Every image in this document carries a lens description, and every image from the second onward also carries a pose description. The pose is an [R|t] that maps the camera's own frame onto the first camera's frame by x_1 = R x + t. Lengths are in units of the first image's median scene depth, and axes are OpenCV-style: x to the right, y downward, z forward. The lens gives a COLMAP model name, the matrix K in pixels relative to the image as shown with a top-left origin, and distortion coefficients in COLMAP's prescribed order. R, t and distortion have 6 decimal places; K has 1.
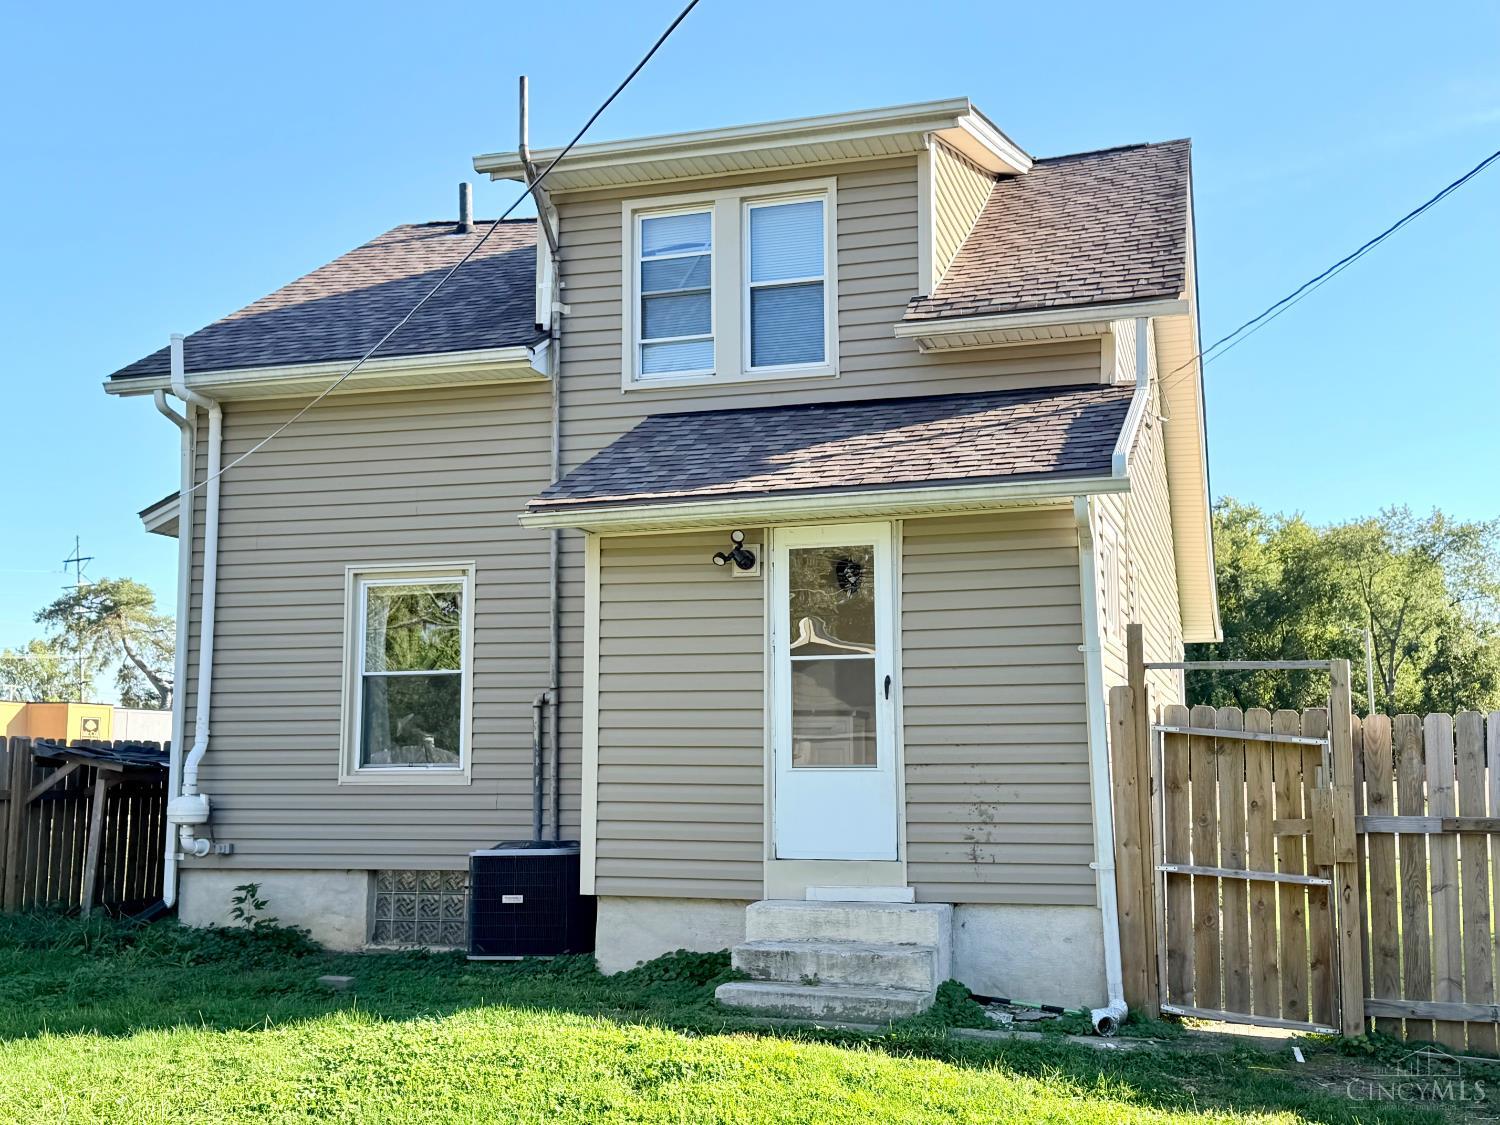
lens RADIAL K [[1665.9, 0, 750.0], [0, 1665.9, 562.5], [0, 0, 1]] dist [0.093582, -0.025663]
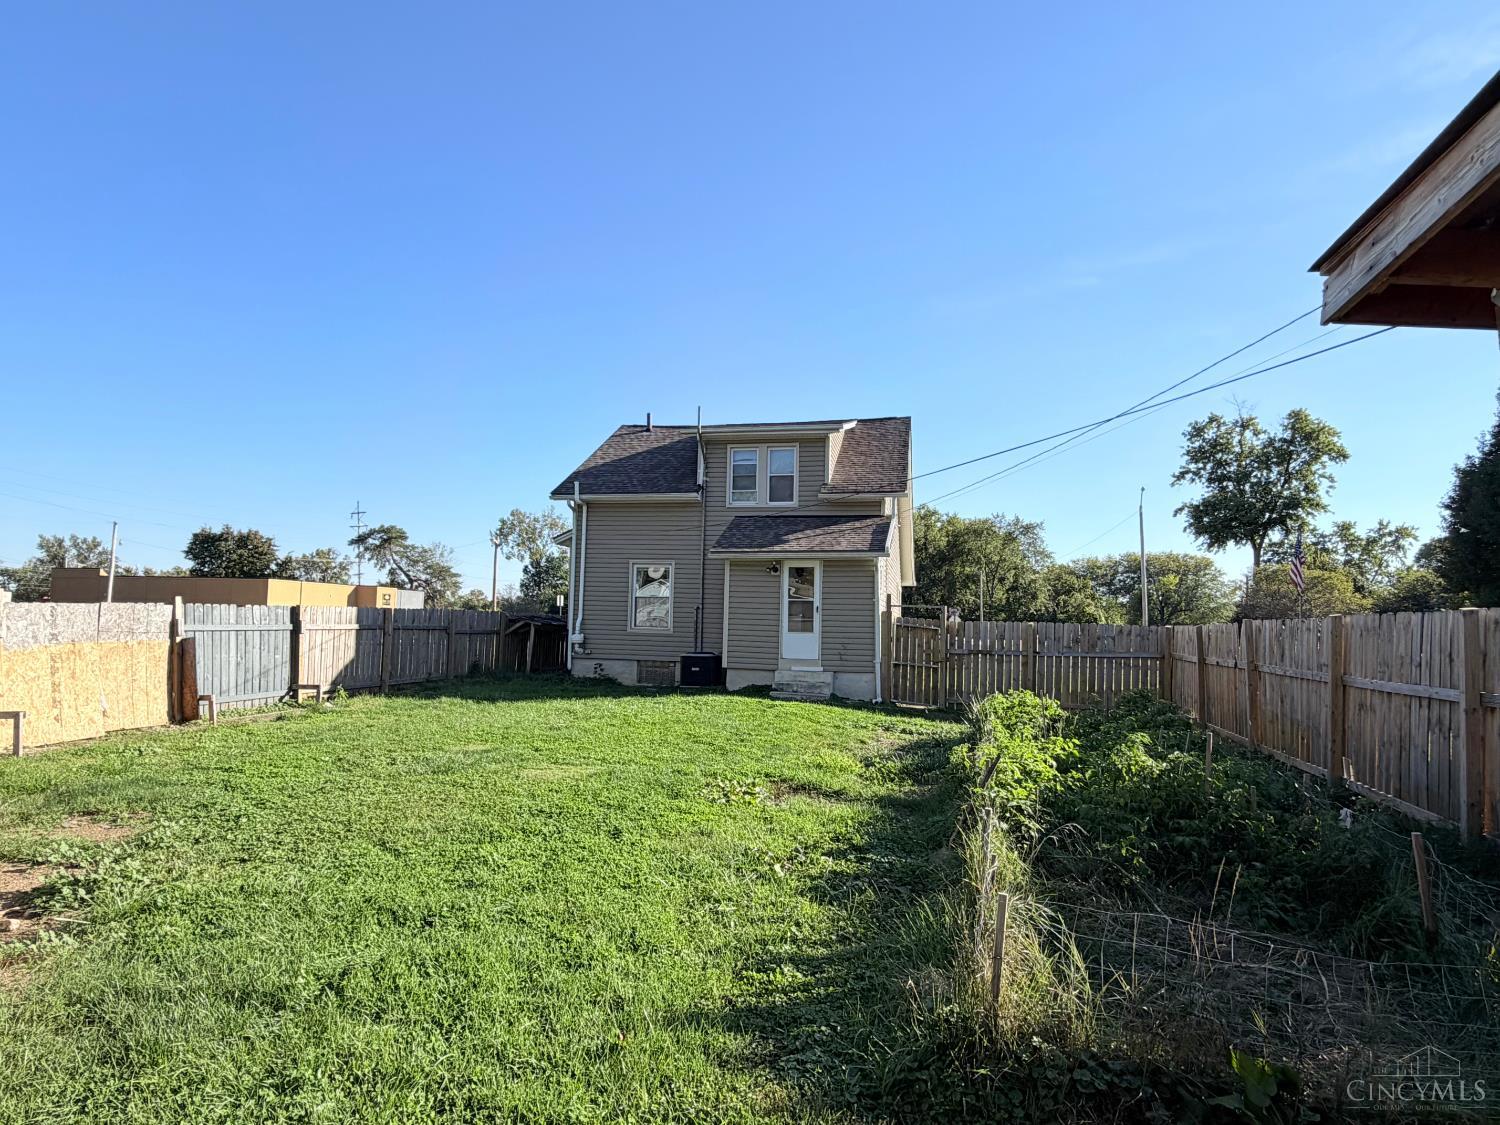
lens RADIAL K [[838.1, 0, 750.0], [0, 838.1, 562.5], [0, 0, 1]] dist [0.000242, 0.000057]
pose [[0.996652, 0.032797, 0.074900, -0.149653], [-0.036180, 0.998364, 0.044269, -0.073641], [-0.073325, -0.046831, 0.996208, -0.558659]]
